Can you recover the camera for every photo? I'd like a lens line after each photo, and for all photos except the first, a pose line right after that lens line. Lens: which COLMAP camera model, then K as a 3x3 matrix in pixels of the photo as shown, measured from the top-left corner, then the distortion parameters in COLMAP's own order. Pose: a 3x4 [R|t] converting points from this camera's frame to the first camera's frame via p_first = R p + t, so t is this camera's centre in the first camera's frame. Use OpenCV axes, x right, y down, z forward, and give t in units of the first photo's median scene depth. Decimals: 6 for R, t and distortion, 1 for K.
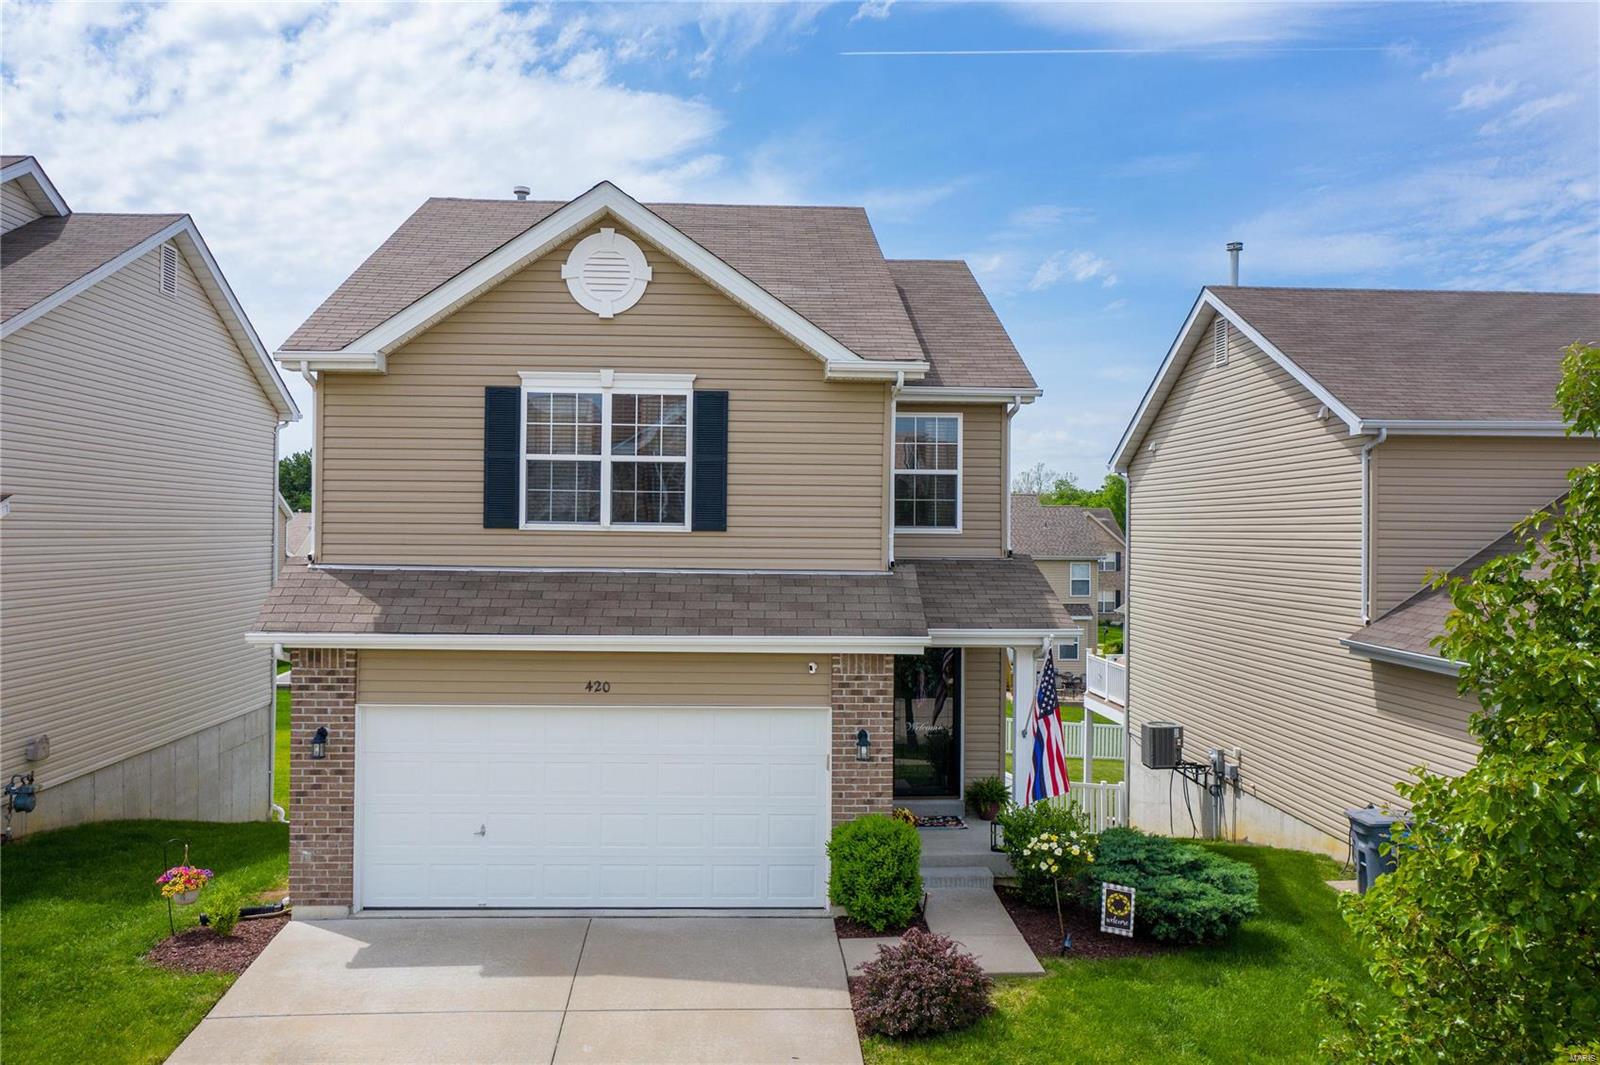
lens RADIAL K [[1272.1, 0, 791.4], [0, 1272.1, 534.4], [0, 0, 1]] dist [-0.017424, 0.009002]
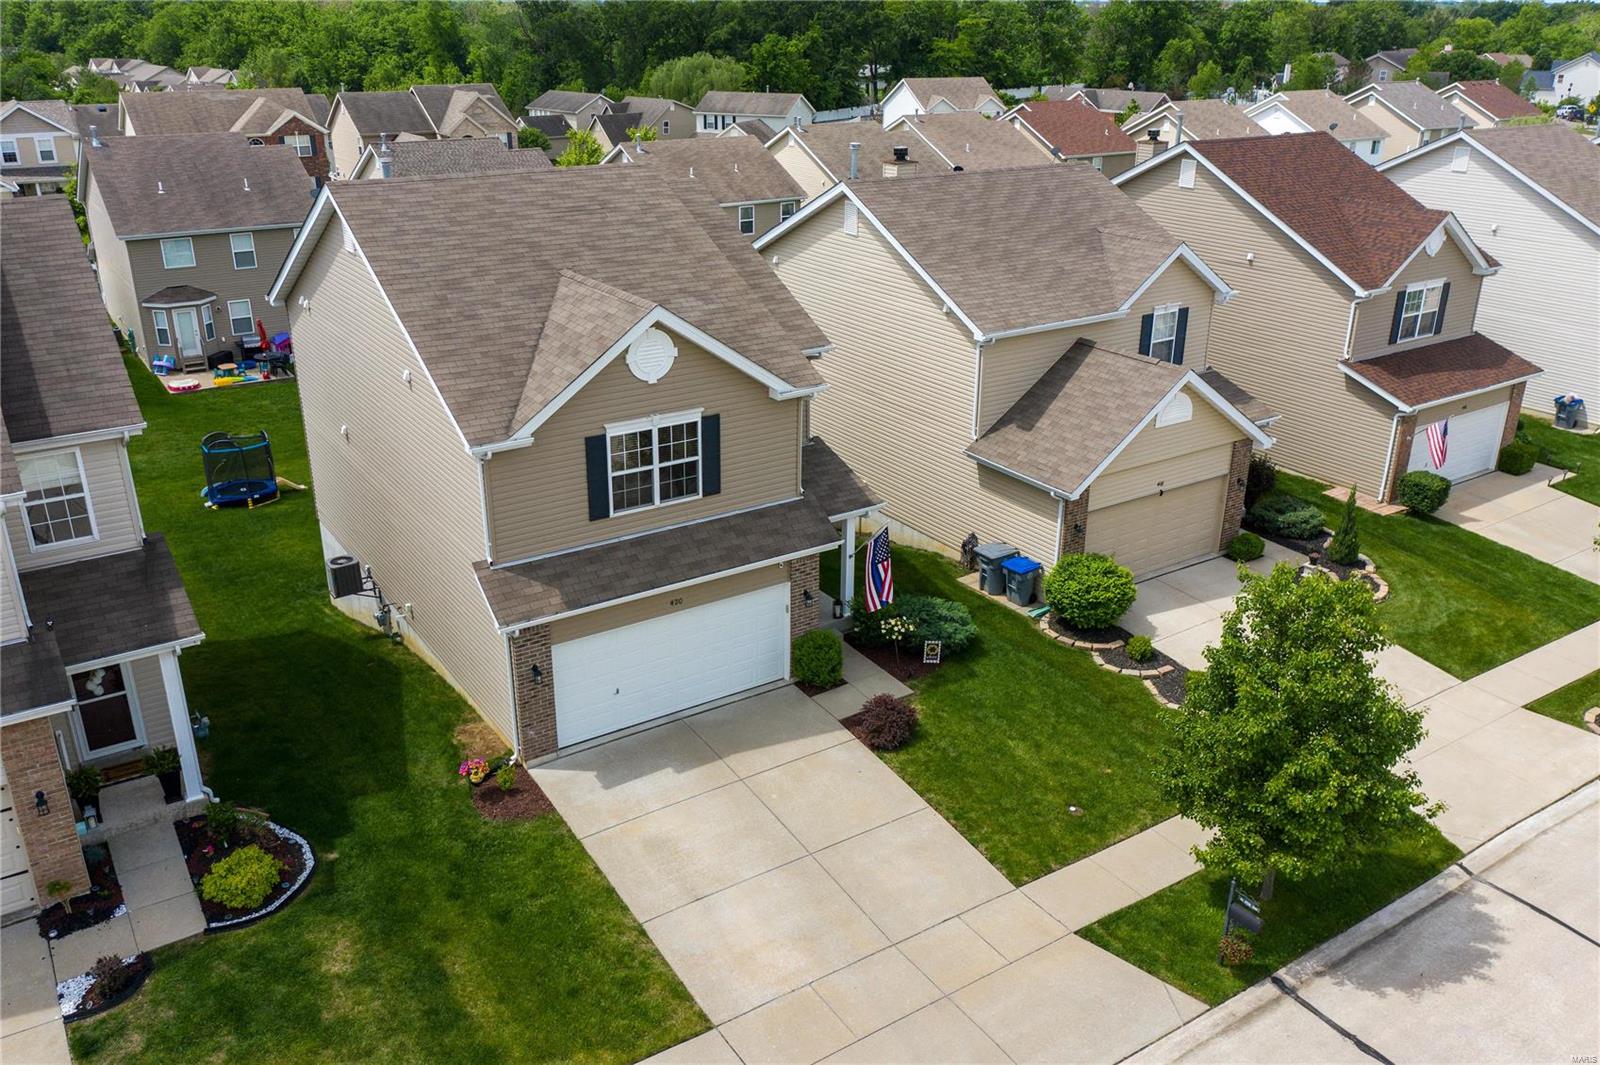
lens RADIAL K [[1272.1, 0, 798.4], [0, 1272.1, 528.8], [0, 0, 1]] dist [-0.017424, 0.009002]
pose [[0.852338, -0.201963, 0.482421, -0.792318], [-0.003017, 0.920514, 0.390698, -0.622984], [-0.522982, -0.334462, 0.783980, -0.398045]]
